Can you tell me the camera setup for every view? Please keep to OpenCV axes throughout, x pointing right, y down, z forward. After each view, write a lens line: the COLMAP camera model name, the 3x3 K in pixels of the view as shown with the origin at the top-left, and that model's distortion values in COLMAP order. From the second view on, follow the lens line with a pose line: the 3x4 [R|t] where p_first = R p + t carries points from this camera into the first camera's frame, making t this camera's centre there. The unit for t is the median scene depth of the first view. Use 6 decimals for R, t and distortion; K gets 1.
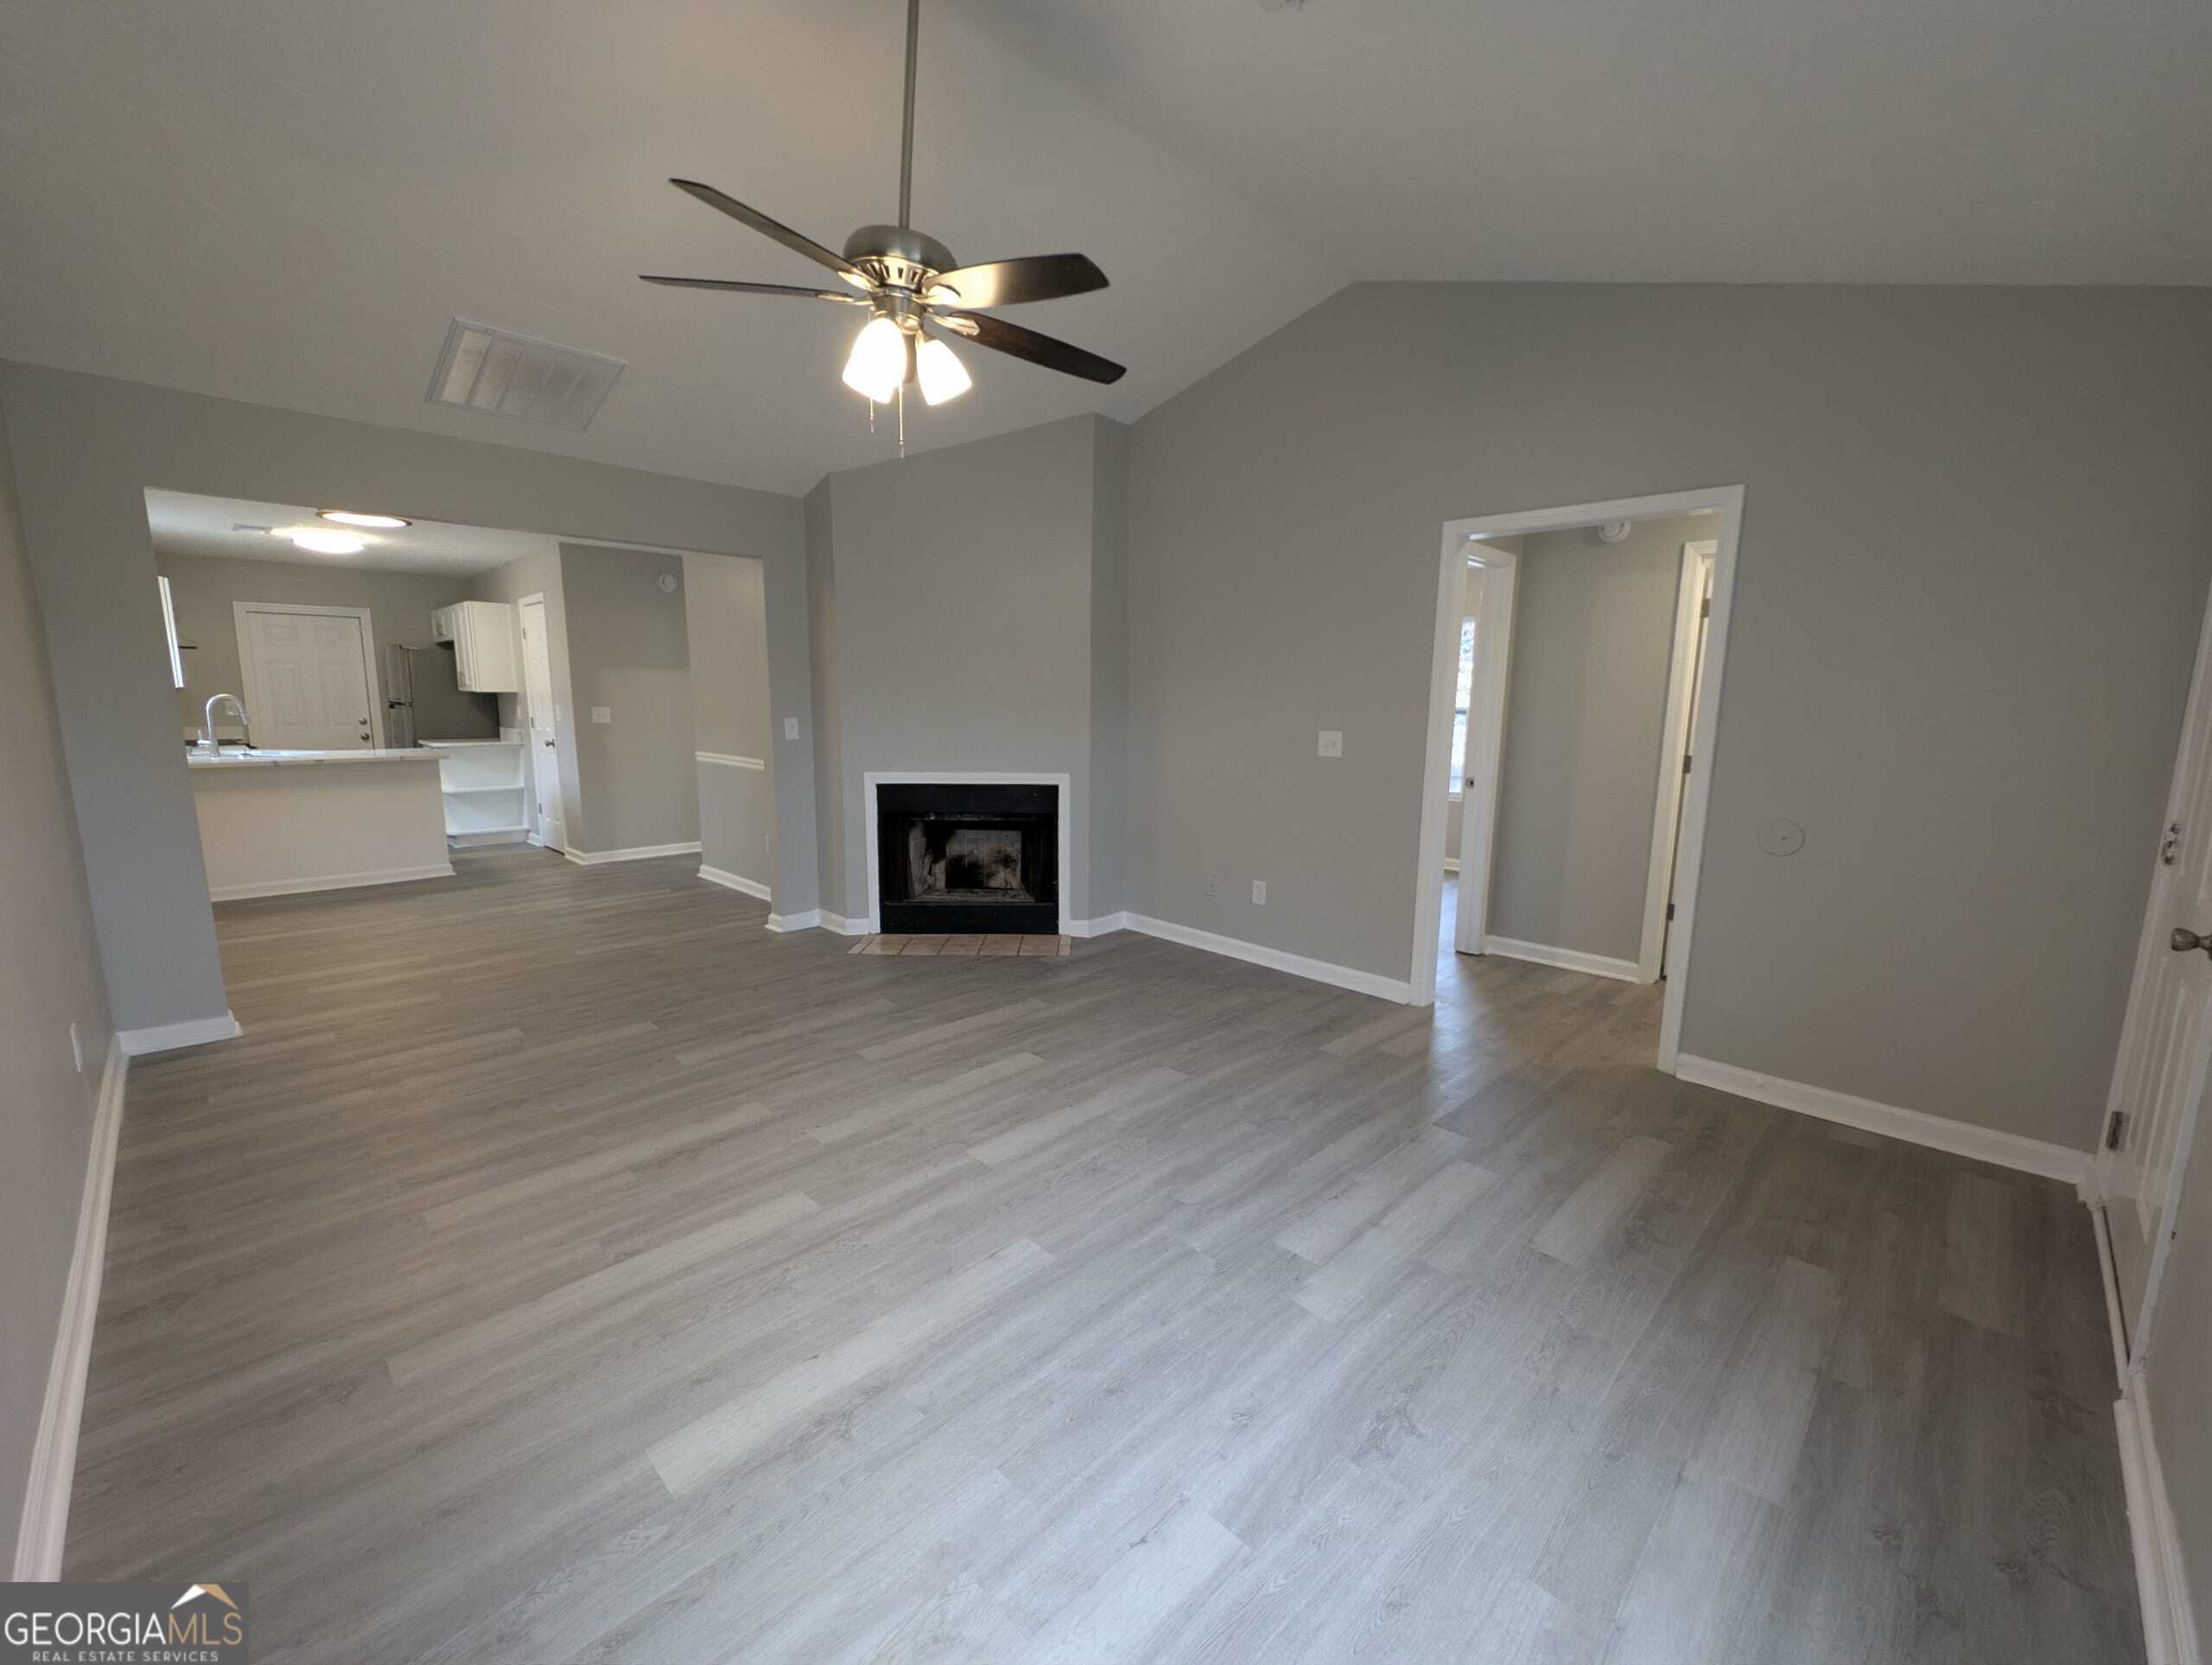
lens RADIAL K [[903.0, 0, 1105.8], [0, 903.0, 836.0], [0, 0, 1]] dist [0.003648, -0.000557]
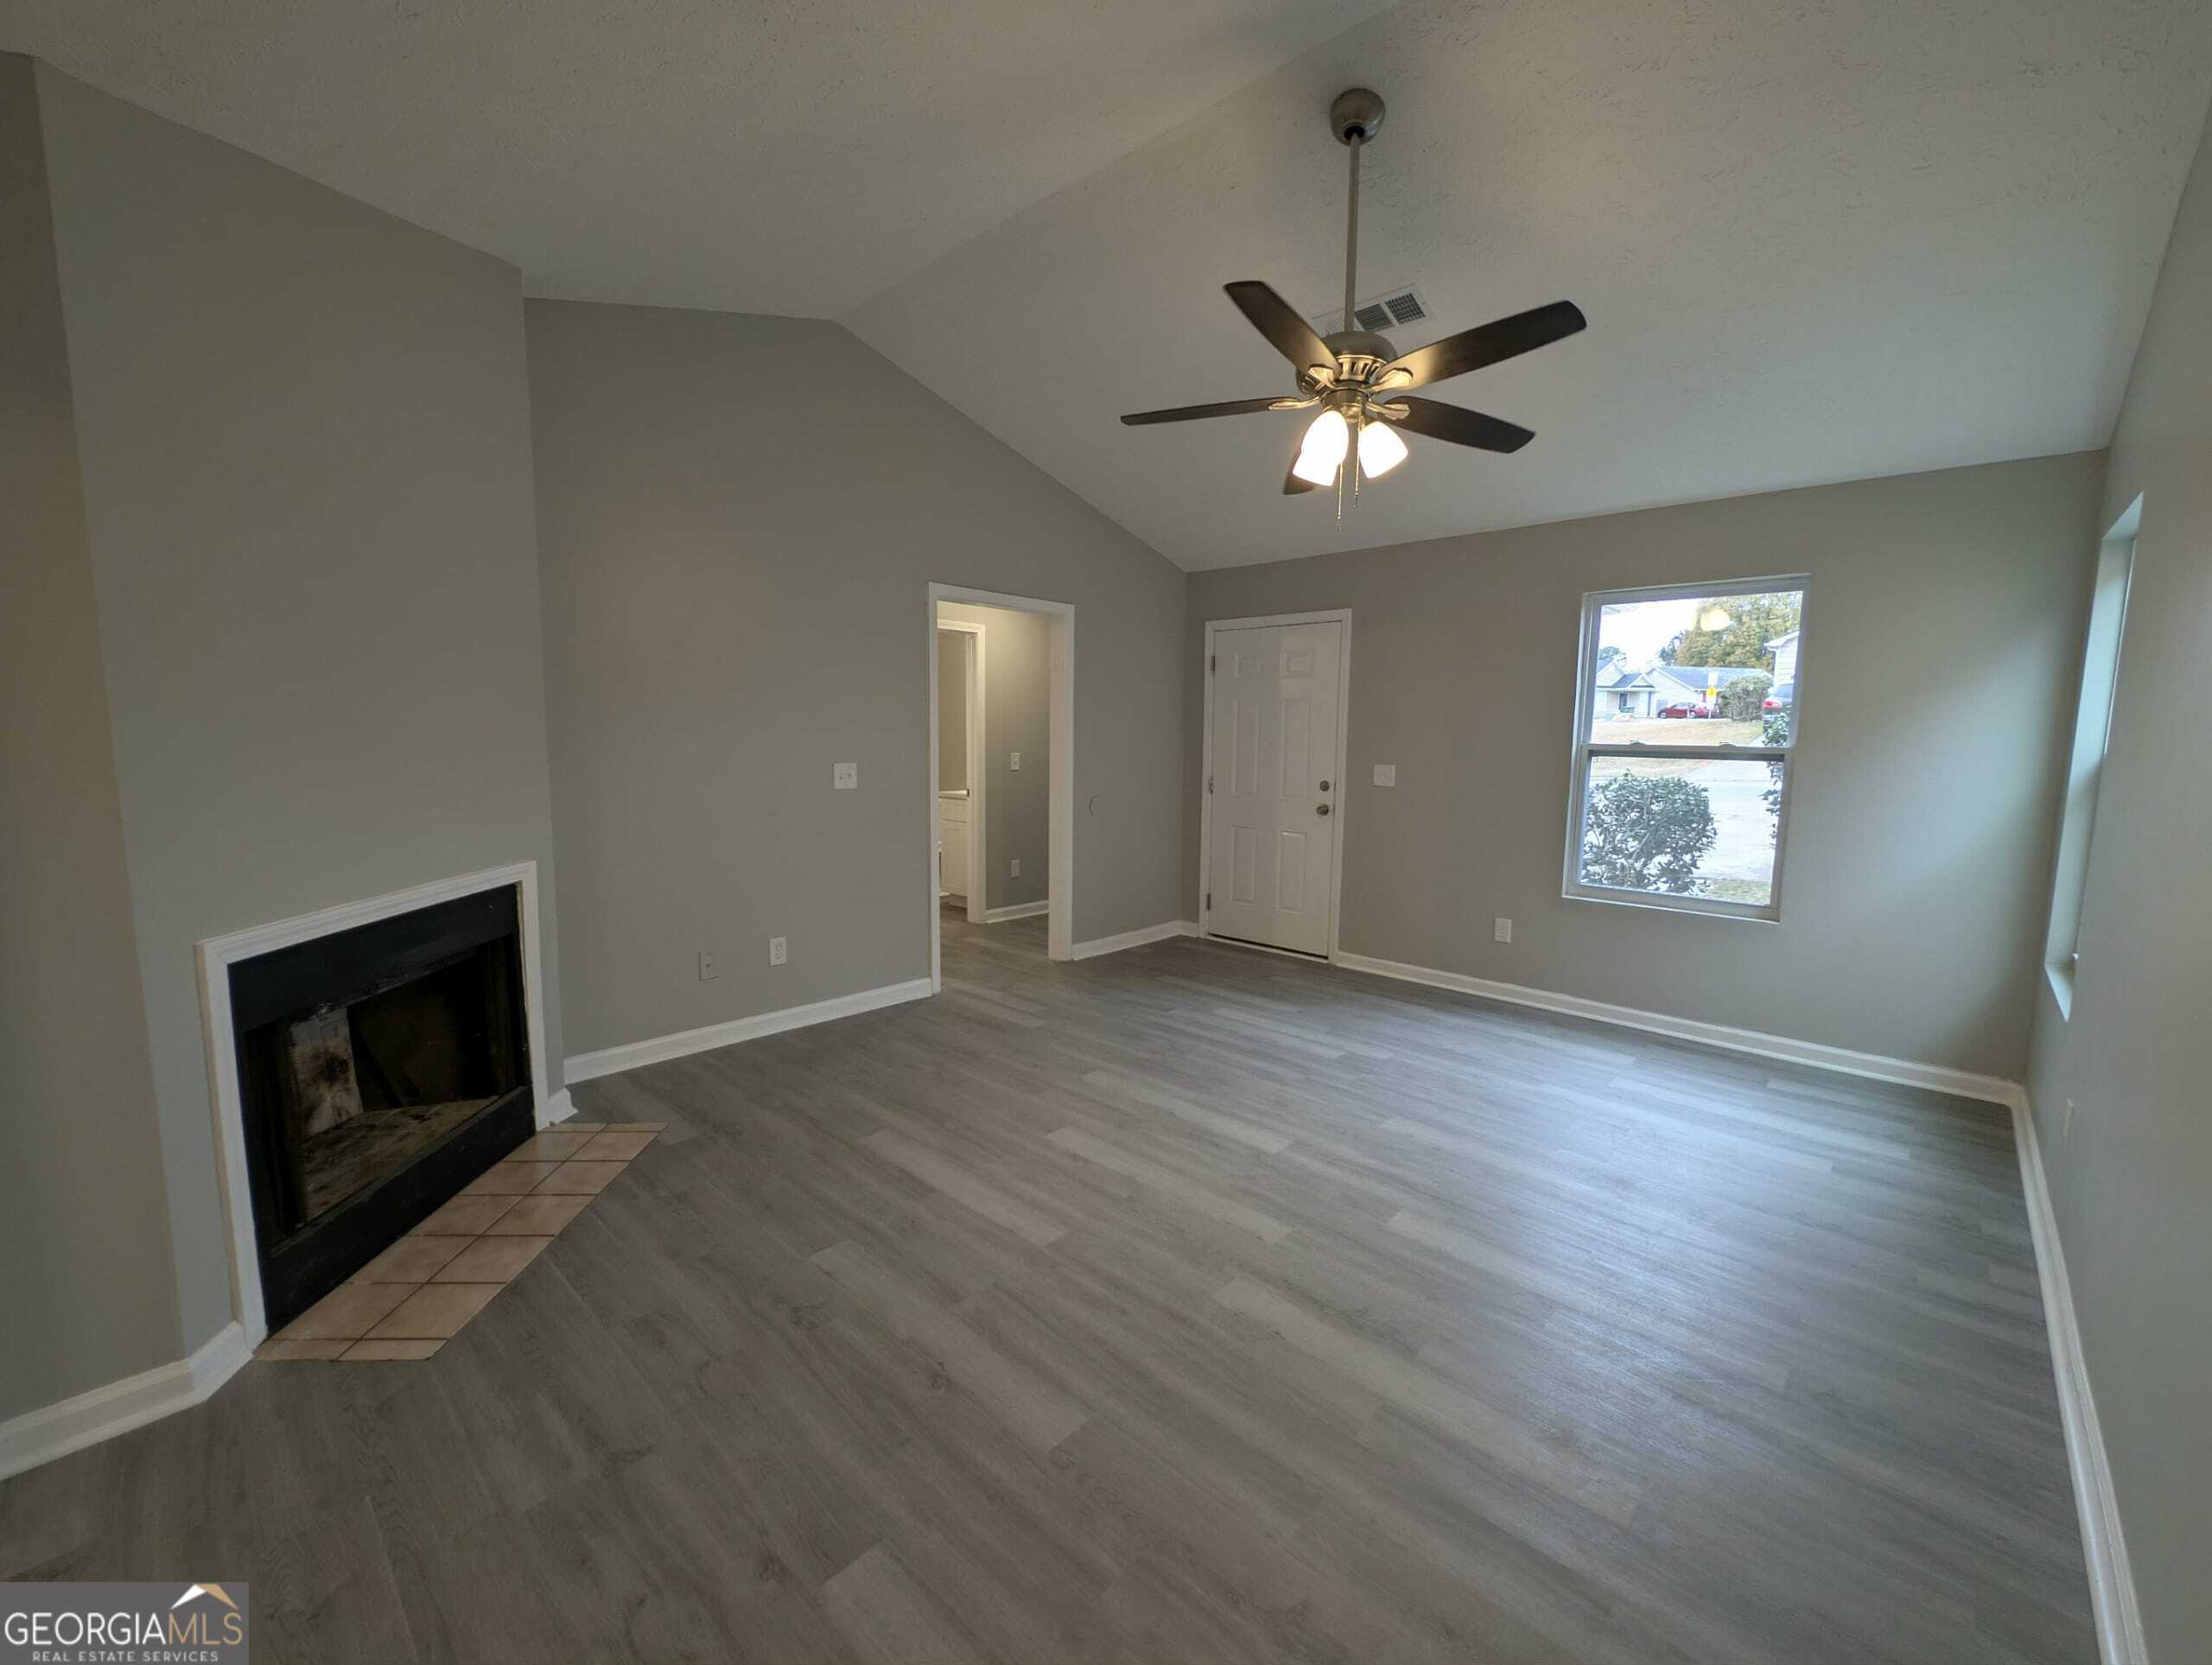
lens RADIAL K [[903.0, 0, 1105.2], [0, 903.0, 832.8], [0, 0, 1]] dist [0.003648, -0.000557]
pose [[-0.029562, -0.129881, 0.991089, -0.957513], [0.142579, 0.980835, 0.132790, -0.166822], [-0.989342, 0.145234, -0.010477, 0.936406]]
